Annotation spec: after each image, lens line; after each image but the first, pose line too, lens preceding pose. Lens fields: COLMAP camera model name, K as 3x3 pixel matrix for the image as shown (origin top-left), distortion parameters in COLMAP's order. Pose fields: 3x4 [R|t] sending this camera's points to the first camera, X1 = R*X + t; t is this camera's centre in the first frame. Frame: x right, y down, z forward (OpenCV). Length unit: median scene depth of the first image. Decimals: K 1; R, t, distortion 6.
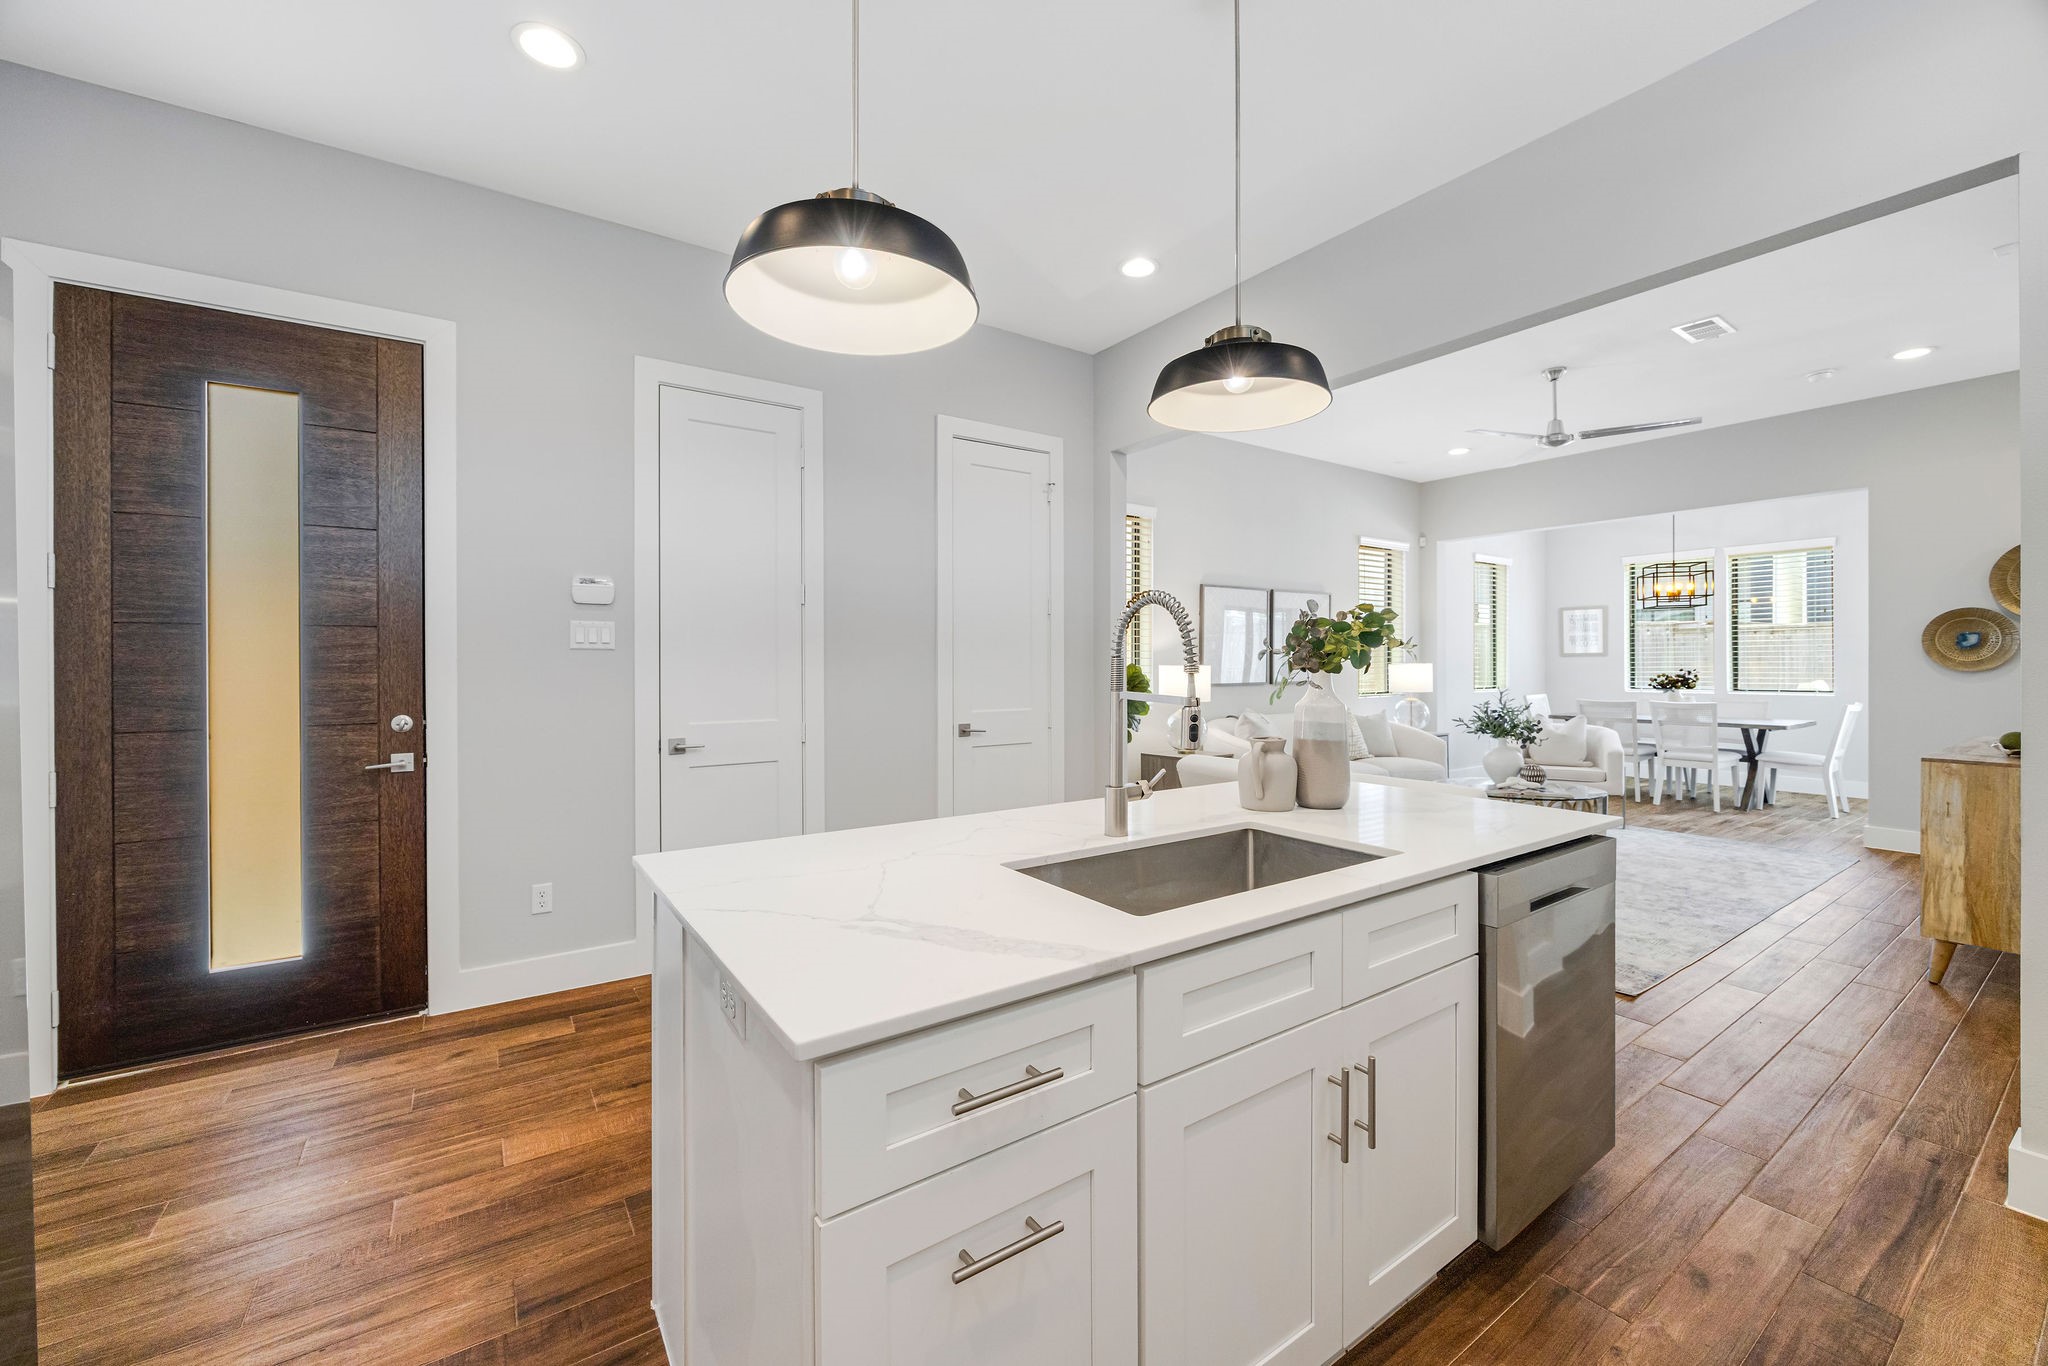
lens RADIAL K [[796.2, 0, 1015.3], [0, 796.2, 665.7], [0, 0, 1]] dist [-0.009430, 0.000534]
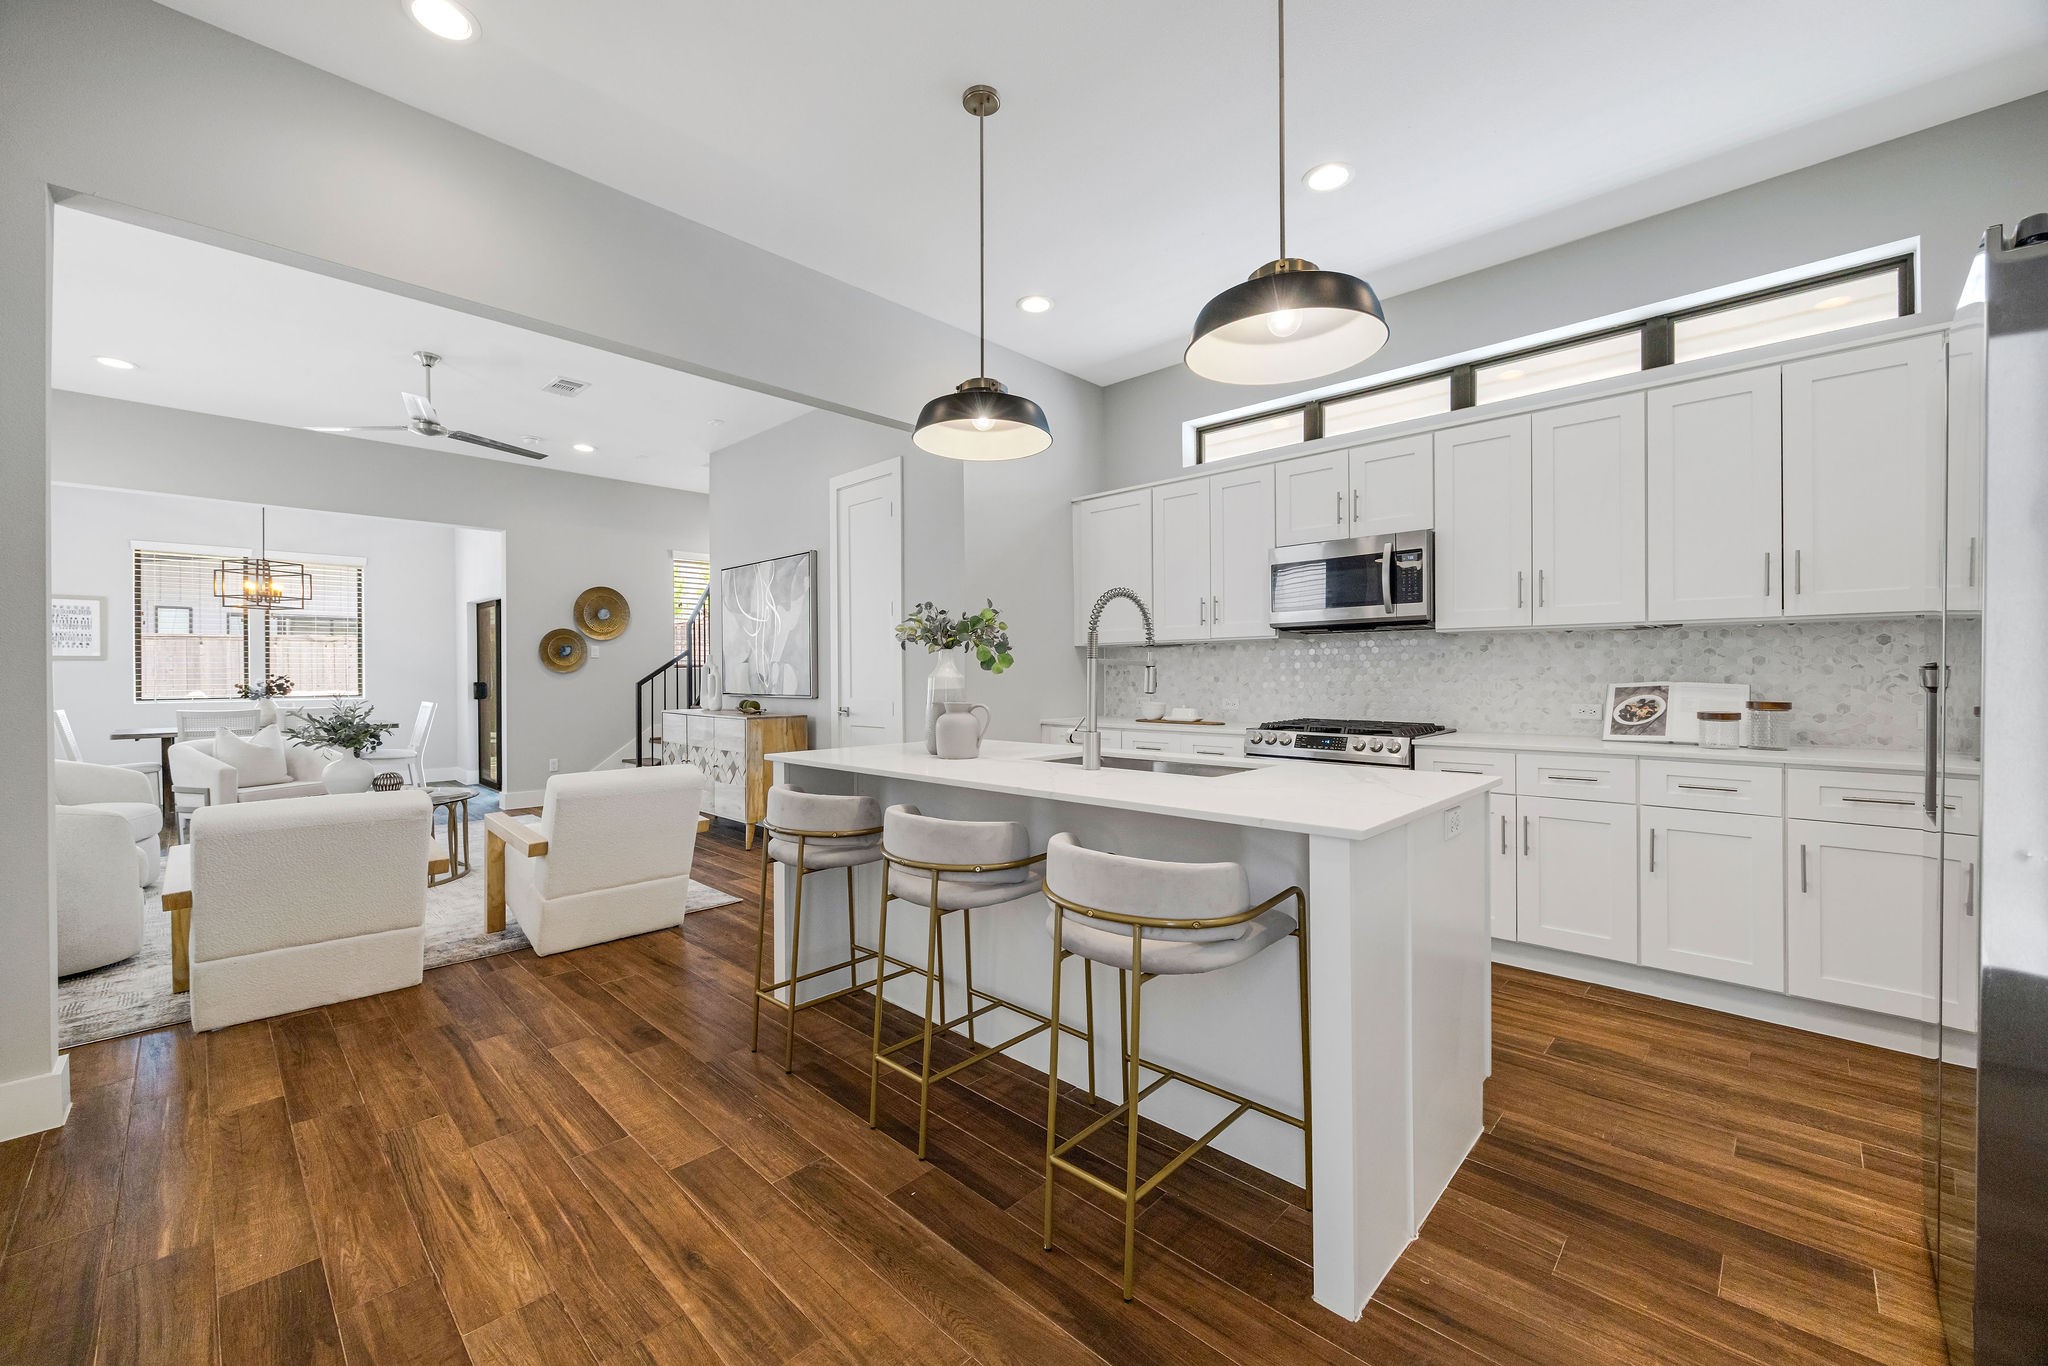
lens RADIAL K [[796.2, 0, 1016.9], [0, 796.2, 687.5], [0, 0, 1]] dist [-0.009430, 0.000534]
pose [[-0.205272, -0.012649, 0.978623, -0.388711], [0.006173, 0.999880, 0.014219, 0.017770], [-0.978685, 0.008959, -0.205170, 0.481348]]
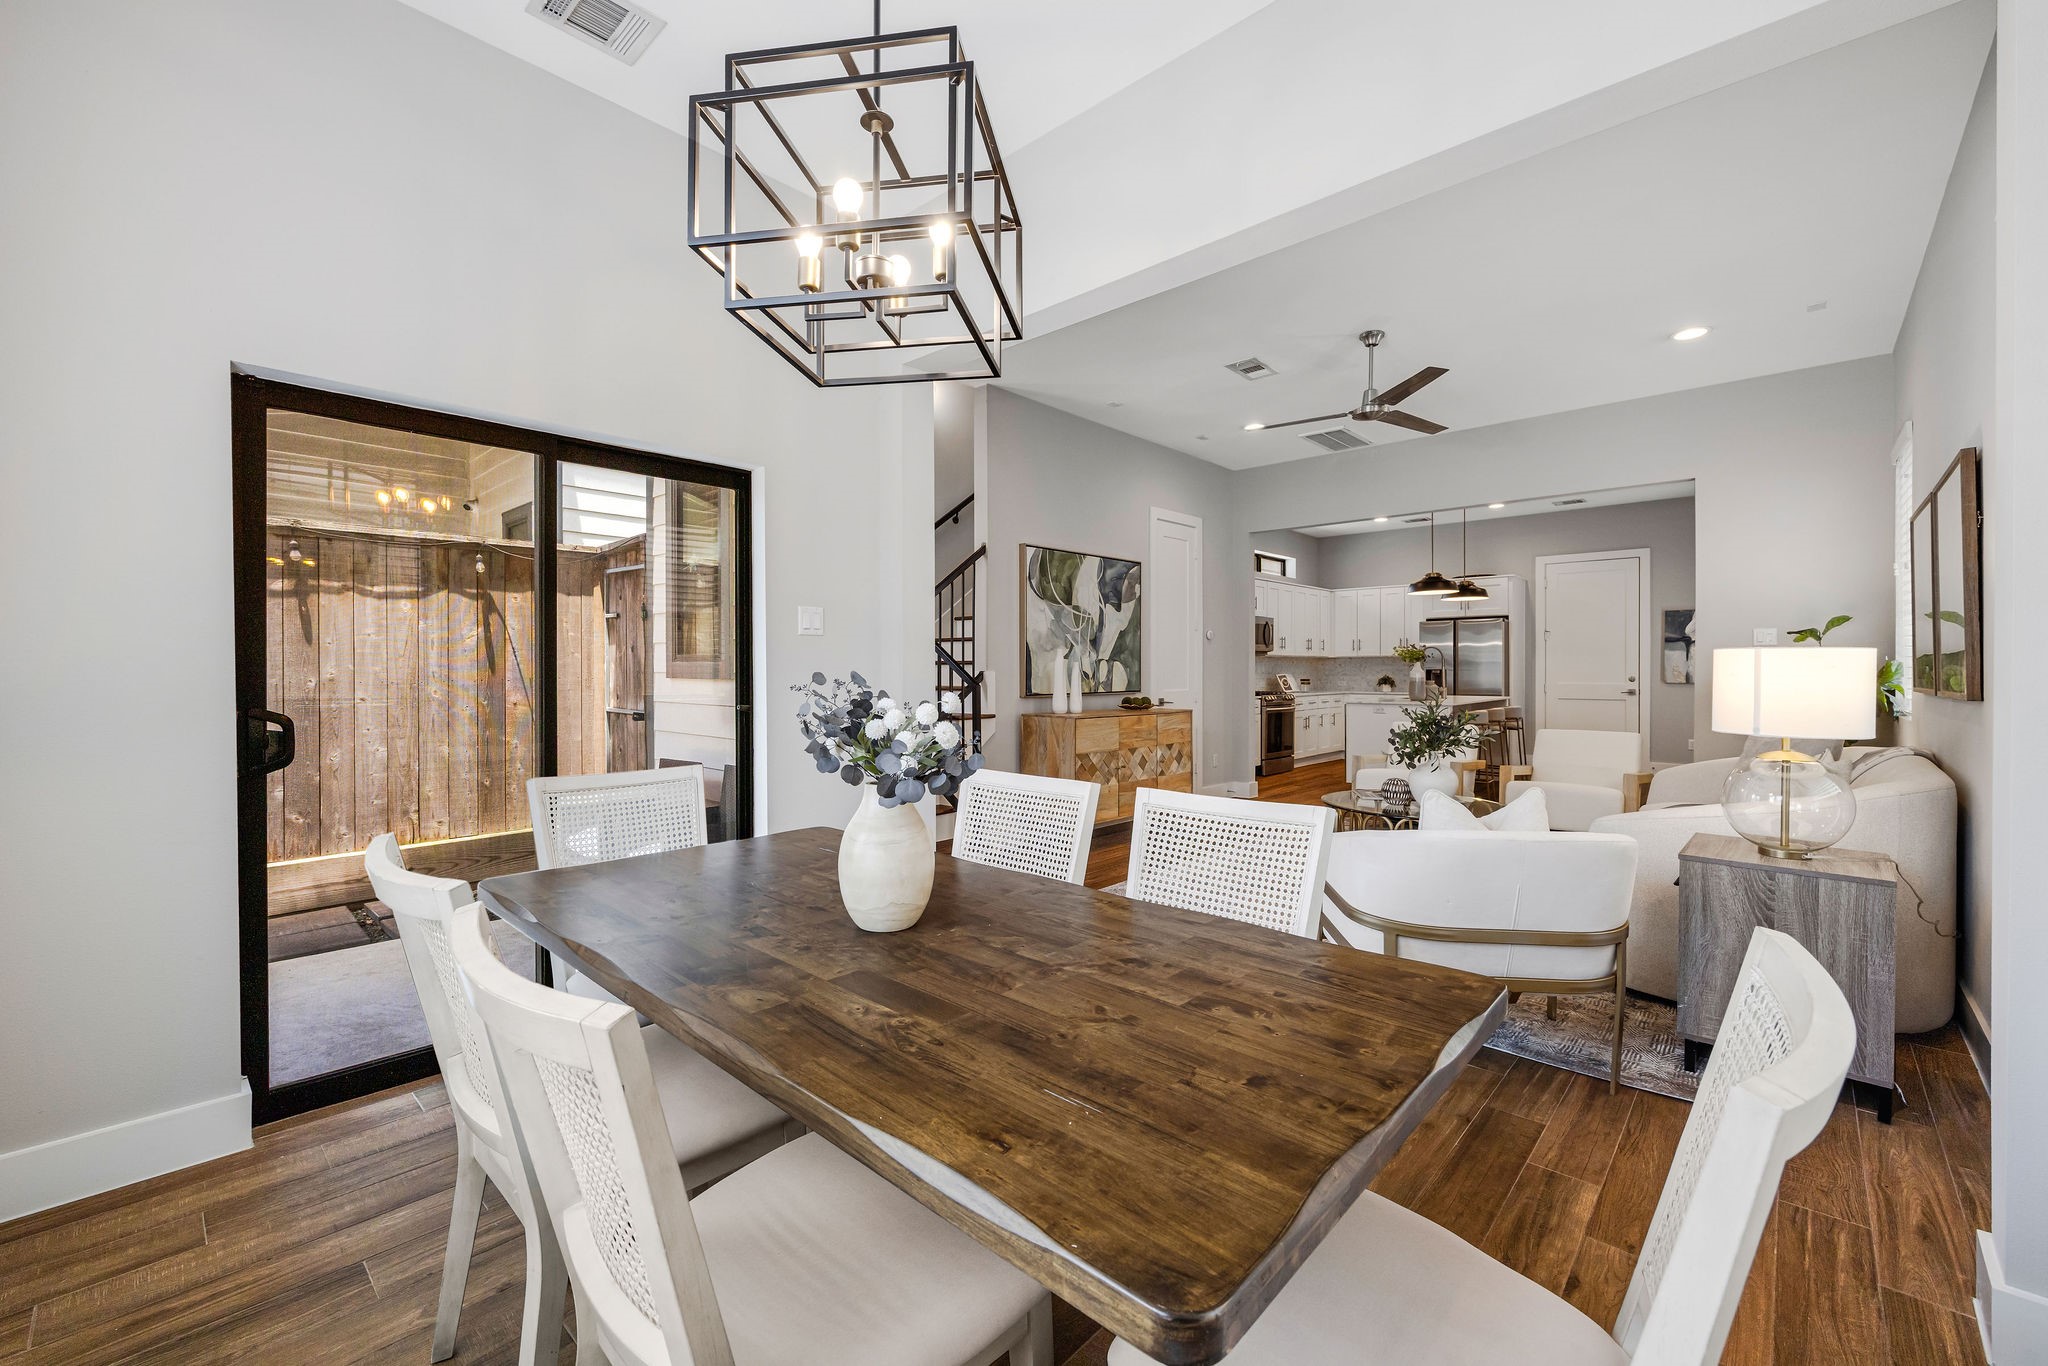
lens RADIAL K [[839.4, 0, 1025.9], [0, 839.4, 667.2], [0, 0, 1]] dist [0.003574, -0.000837]
pose [[-0.972323, 0.006592, -0.233550, 1.231216], [0.006521, 0.999978, 0.001079, 0.002351], [0.233552, -0.000474, -0.972344, 1.761335]]
